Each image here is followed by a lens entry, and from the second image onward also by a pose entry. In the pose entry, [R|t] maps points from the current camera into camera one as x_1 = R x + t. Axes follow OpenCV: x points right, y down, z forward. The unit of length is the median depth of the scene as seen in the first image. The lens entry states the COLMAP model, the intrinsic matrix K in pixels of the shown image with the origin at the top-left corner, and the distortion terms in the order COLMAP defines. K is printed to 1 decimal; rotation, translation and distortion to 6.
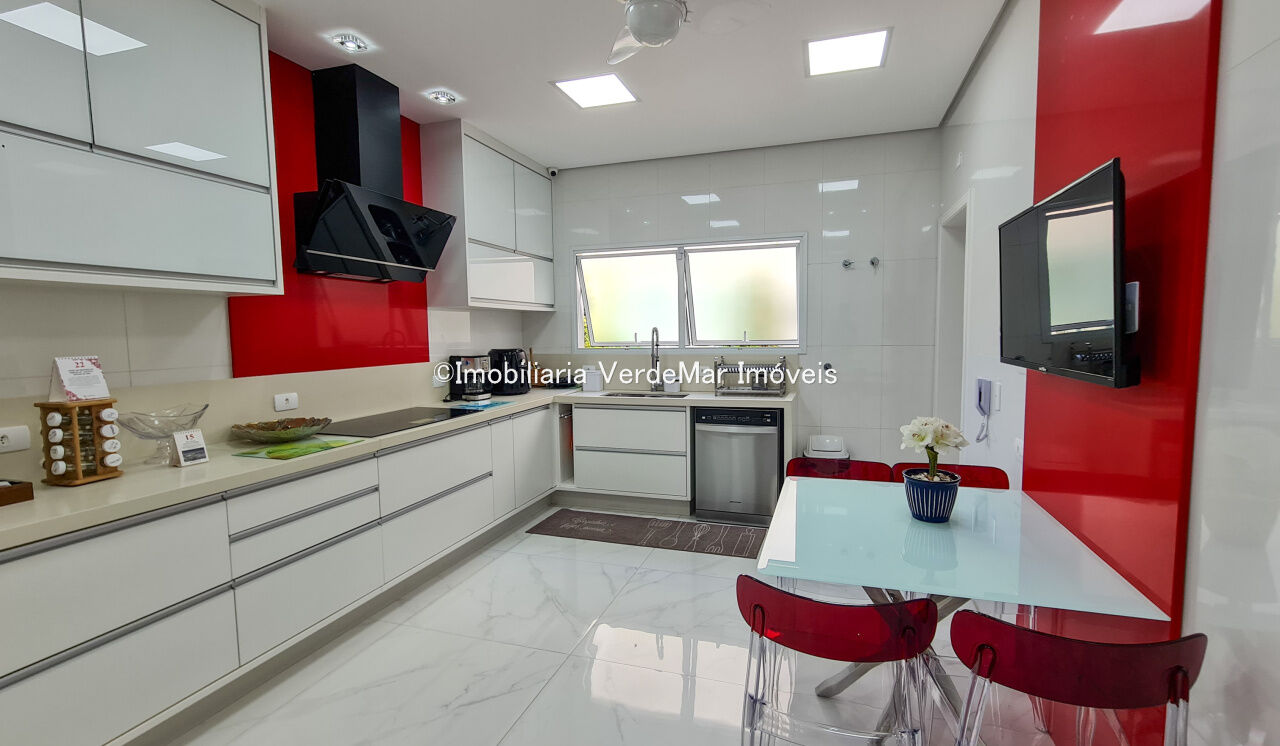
lens RADIAL K [[591.3, 0, 640.0], [0, 591.3, 373.0], [0, 0, 1]] dist [0.000905, 0.000078]
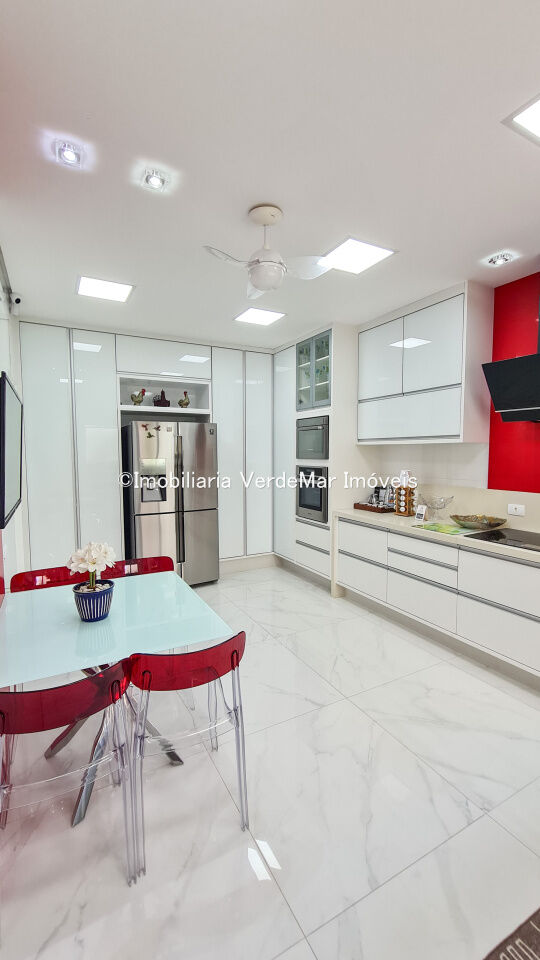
lens RADIAL K [[397.8, 0, 270.0], [0, 397.8, 480.0], [0, 0, 1]] dist [0.001146, -0.000199]
pose [[-0.691750, 0.068221, -0.718908, 0.594230], [-0.039083, 0.990532, 0.131603, -0.144394], [0.721079, 0.119134, -0.682534, 1.309203]]
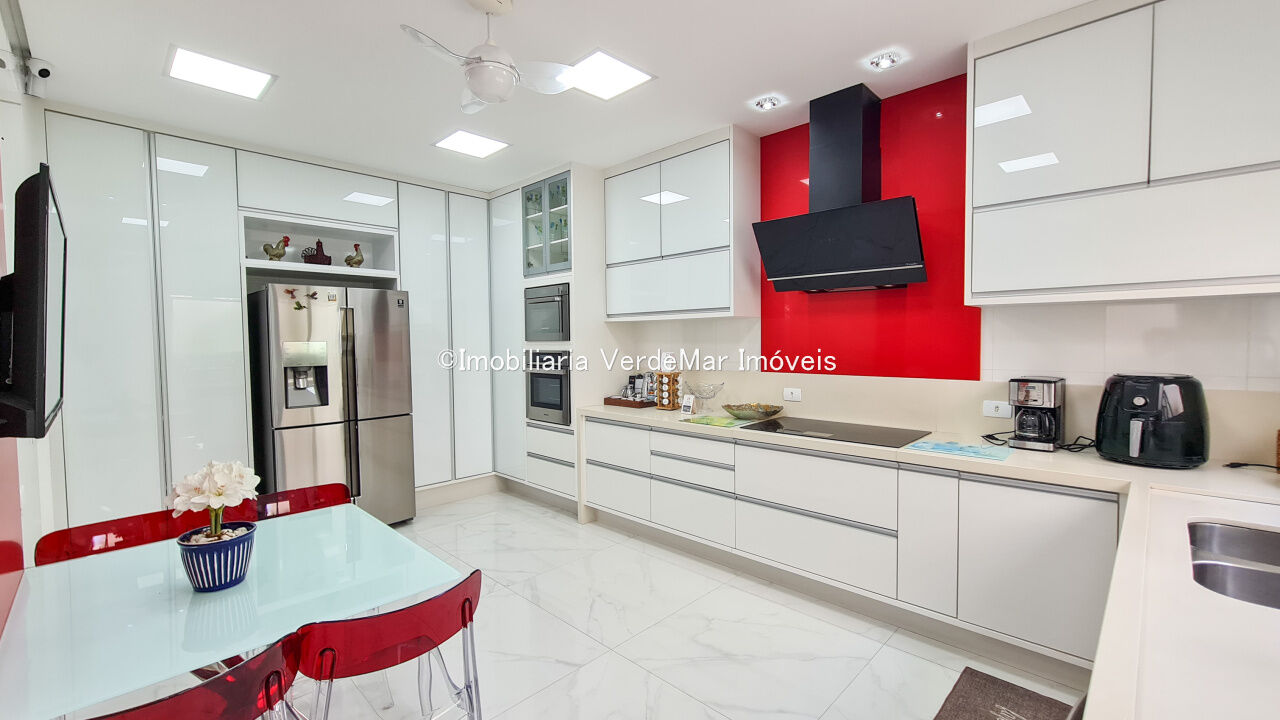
lens RADIAL K [[525.2, 0, 640.0], [0, 525.2, 360.0], [0, 0, 1]] dist [0.001176, -0.000137]
pose [[-0.445828, 0.055254, -0.893412, 0.610518], [-0.047298, 0.995245, 0.085154, -0.115829], [0.893868, 0.080221, -0.441094, 1.279667]]
